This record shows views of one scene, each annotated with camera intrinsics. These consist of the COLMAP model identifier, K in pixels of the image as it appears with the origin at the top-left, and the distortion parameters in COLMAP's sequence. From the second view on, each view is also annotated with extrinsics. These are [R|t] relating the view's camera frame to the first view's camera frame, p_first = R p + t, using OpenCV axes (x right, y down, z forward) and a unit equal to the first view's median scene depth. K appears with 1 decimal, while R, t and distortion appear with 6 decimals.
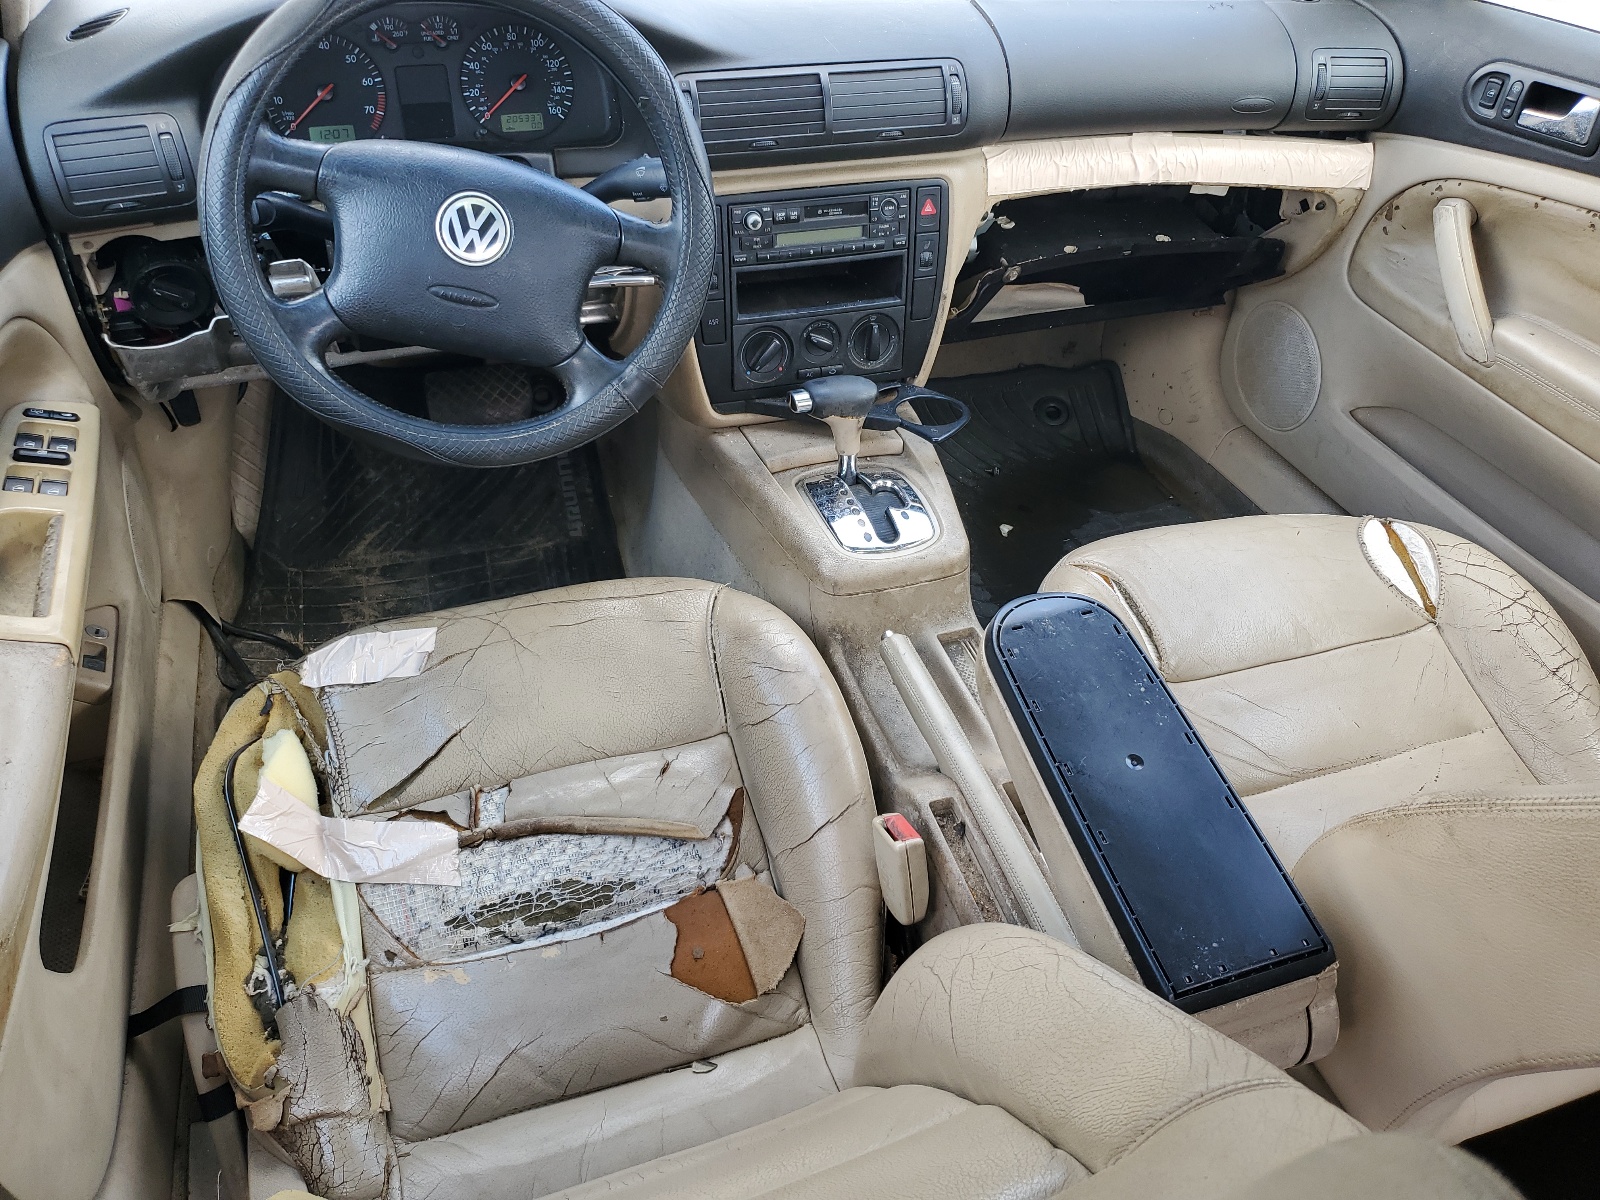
lens RADIAL K [[1215.3, 0, 809.3], [0, 1215.3, 593.7], [0, 0, 1]] dist [0.000634, 0.001384]
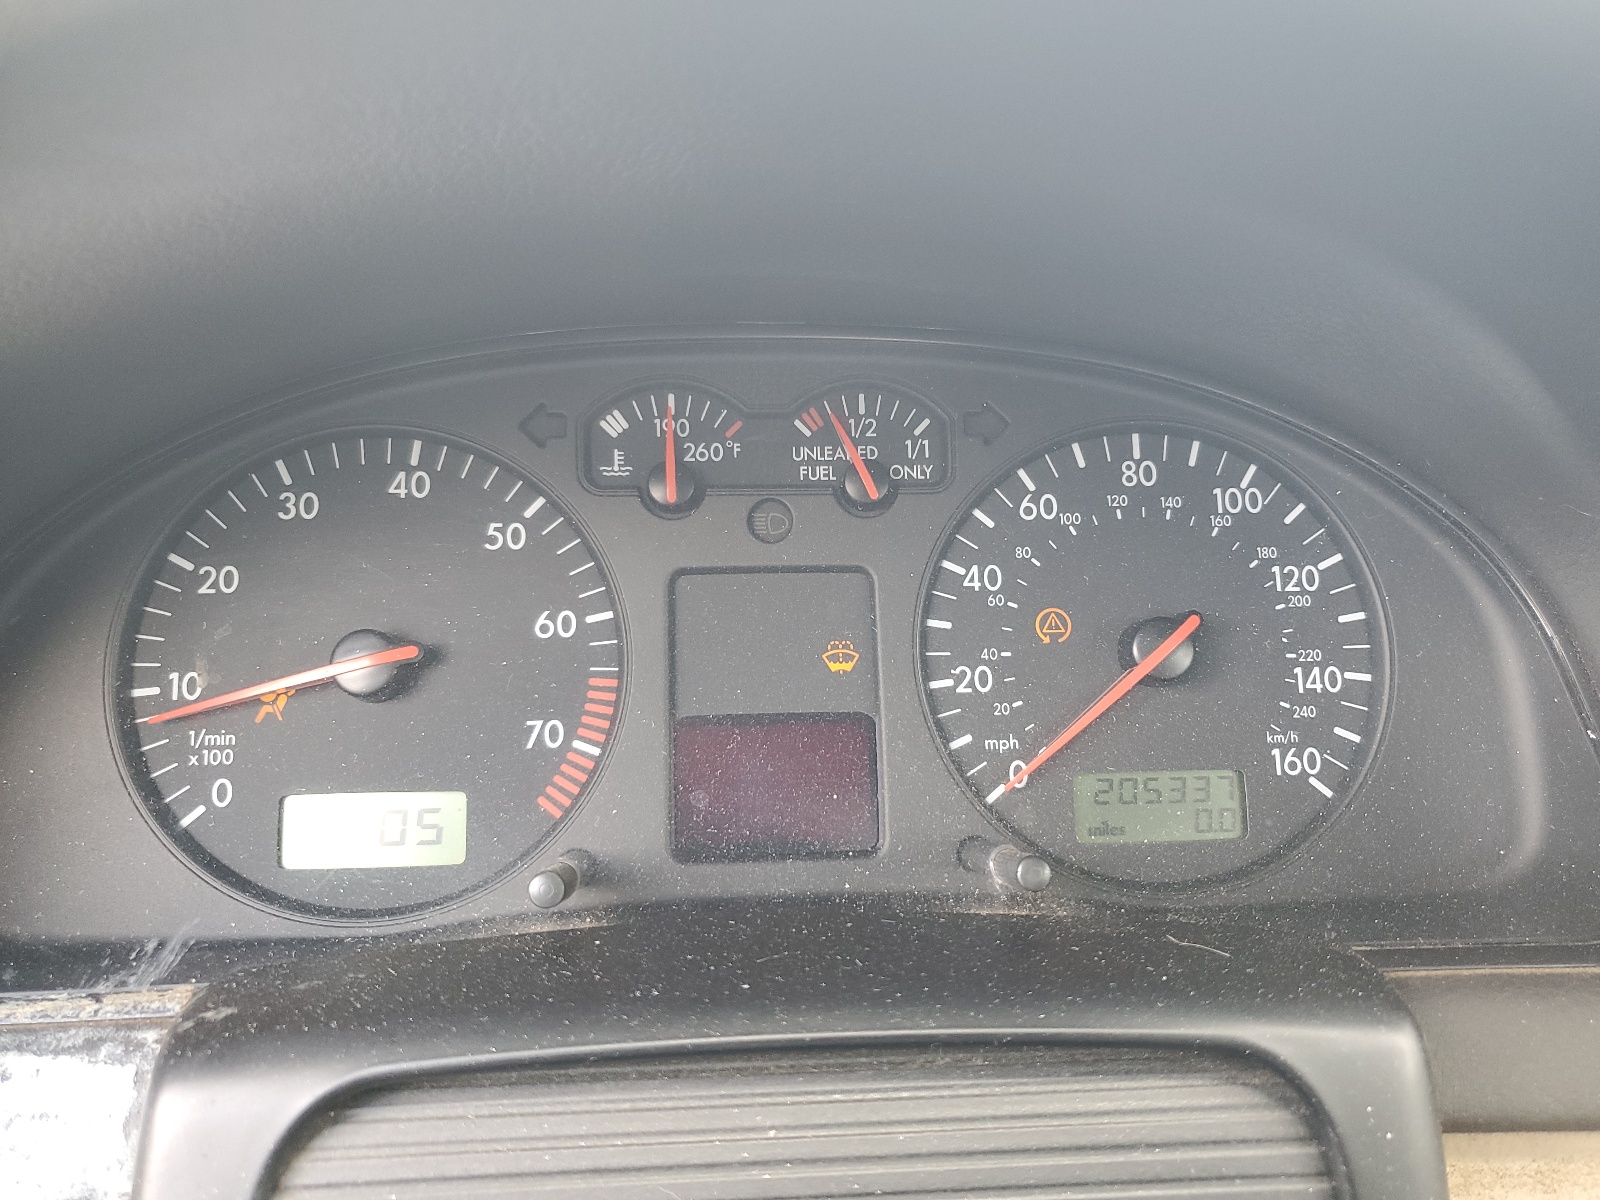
lens RADIAL K [[1215.3, 0, 797.1], [0, 1215.3, 600.0], [0, 0, 1]] dist [0.000634, 0.001384]
pose [[0.980204, 0.041168, -0.193663, -0.265723], [-0.107589, 0.931876, -0.346457, -0.342367], [0.166207, 0.360435, 0.917857, 0.773022]]
